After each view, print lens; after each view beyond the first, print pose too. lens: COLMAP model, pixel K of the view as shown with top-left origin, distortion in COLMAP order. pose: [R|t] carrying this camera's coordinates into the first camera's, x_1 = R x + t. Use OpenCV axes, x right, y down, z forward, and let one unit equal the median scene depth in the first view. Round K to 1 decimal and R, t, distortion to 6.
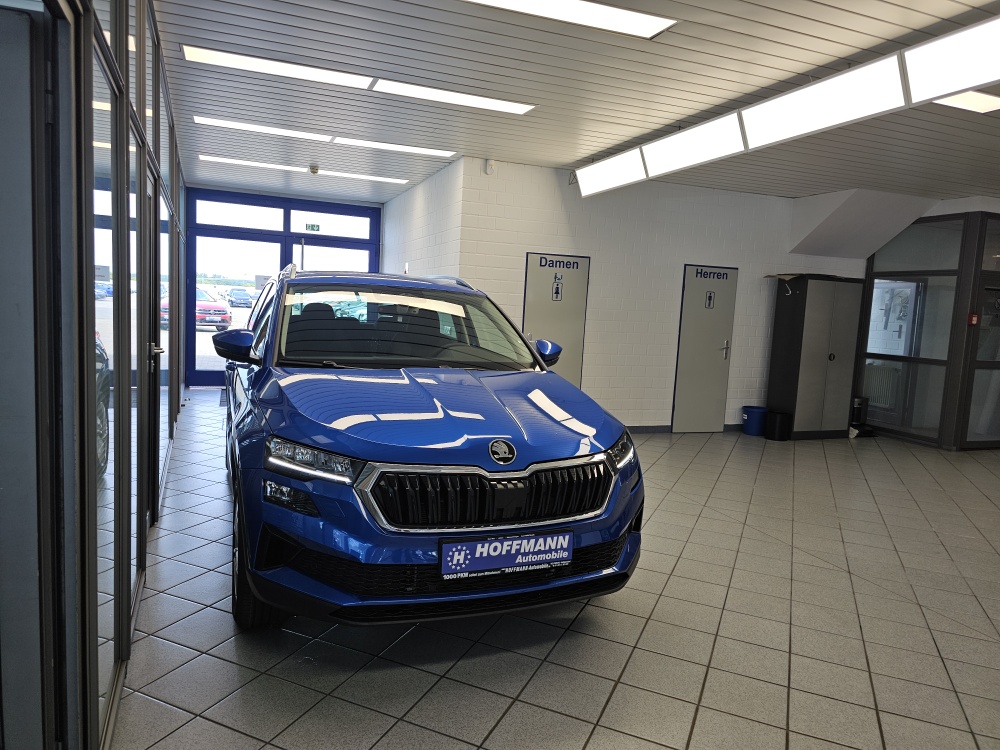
lens RADIAL K [[695.0, 0, 503.8], [0, 695.0, 381.5], [0, 0, 1]] dist [0.049813, -0.054582]
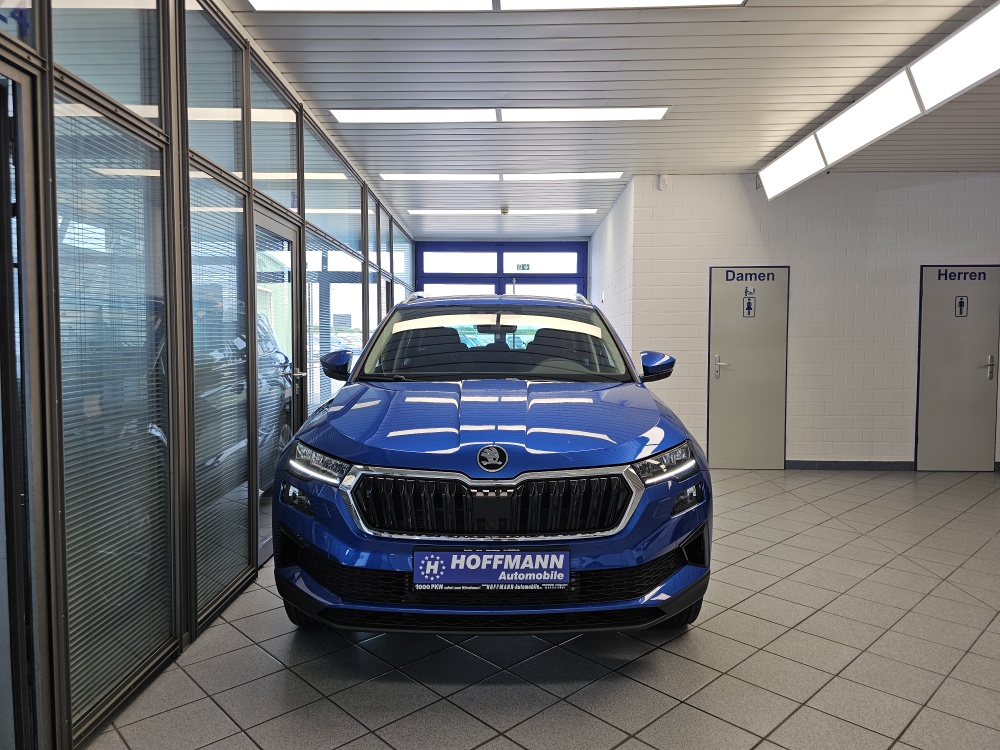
lens RADIAL K [[695.0, 0, 455.5], [0, 695.0, 369.2], [0, 0, 1]] dist [0.049813, -0.054582]
pose [[0.919962, -0.032223, -0.390681, 0.302456], [0.005124, 0.997519, -0.070209, 0.044183], [0.391974, 0.062587, 0.917845, 0.108682]]
